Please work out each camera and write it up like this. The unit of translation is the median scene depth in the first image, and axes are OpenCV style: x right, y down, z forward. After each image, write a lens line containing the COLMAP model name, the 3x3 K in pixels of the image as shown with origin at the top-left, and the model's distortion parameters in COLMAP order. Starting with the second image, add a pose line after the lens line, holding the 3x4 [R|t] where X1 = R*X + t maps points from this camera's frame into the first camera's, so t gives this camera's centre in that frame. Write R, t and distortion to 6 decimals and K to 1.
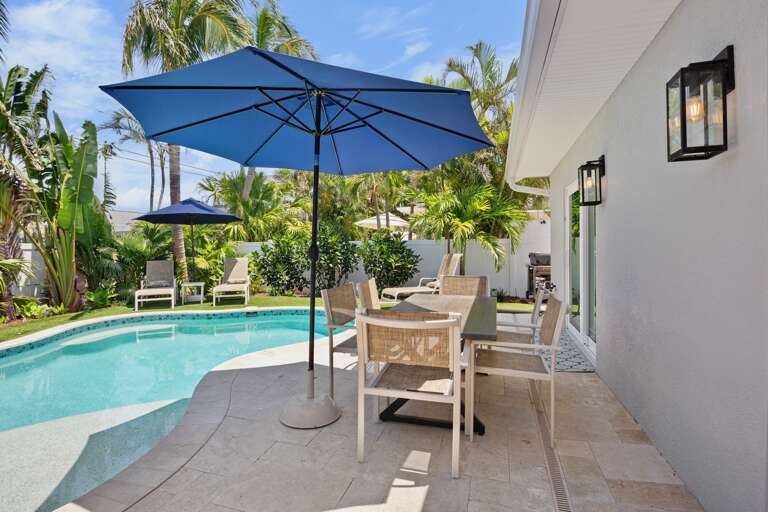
lens RADIAL K [[381.3, 0, 380.5], [0, 381.3, 249.1], [0, 0, 1]] dist [-0.000535, -0.001082]
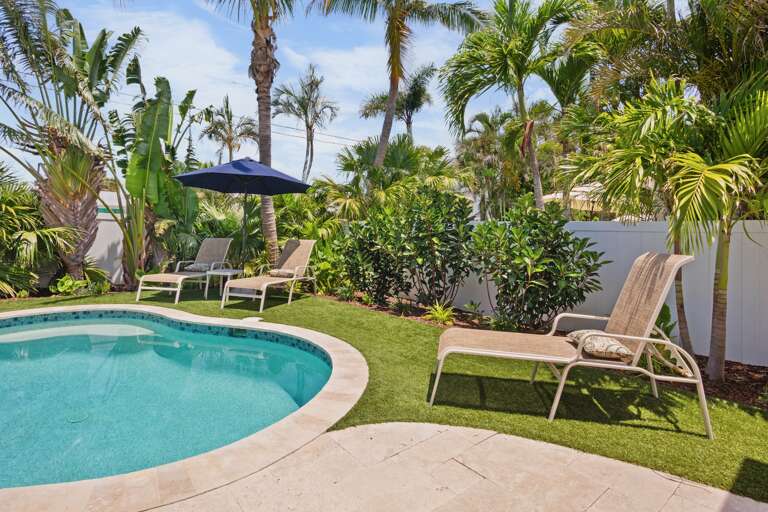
lens RADIAL K [[371.5, 0, 383.2], [0, 371.5, 226.9], [0, 0, 1]] dist [-0.002521, -0.000651]
pose [[0.824221, 0.028806, -0.565535, 0.157814], [-0.041881, 0.999071, -0.010150, 0.000355], [0.564717, 0.032051, 0.824662, 0.564937]]
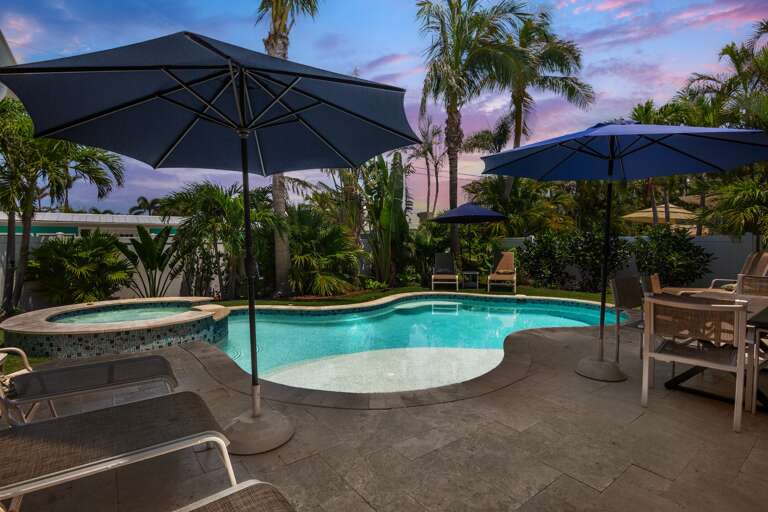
lens RADIAL K [[381.3, 0, 380.5], [0, 381.3, 249.1], [0, 0, 1]] dist [-0.000535, -0.001082]
pose [[0.814414, 0.017491, -0.580021, -0.013233], [-0.007767, 0.999785, 0.019244, -0.005422], [0.580233, -0.011167, 0.814374, -0.169877]]
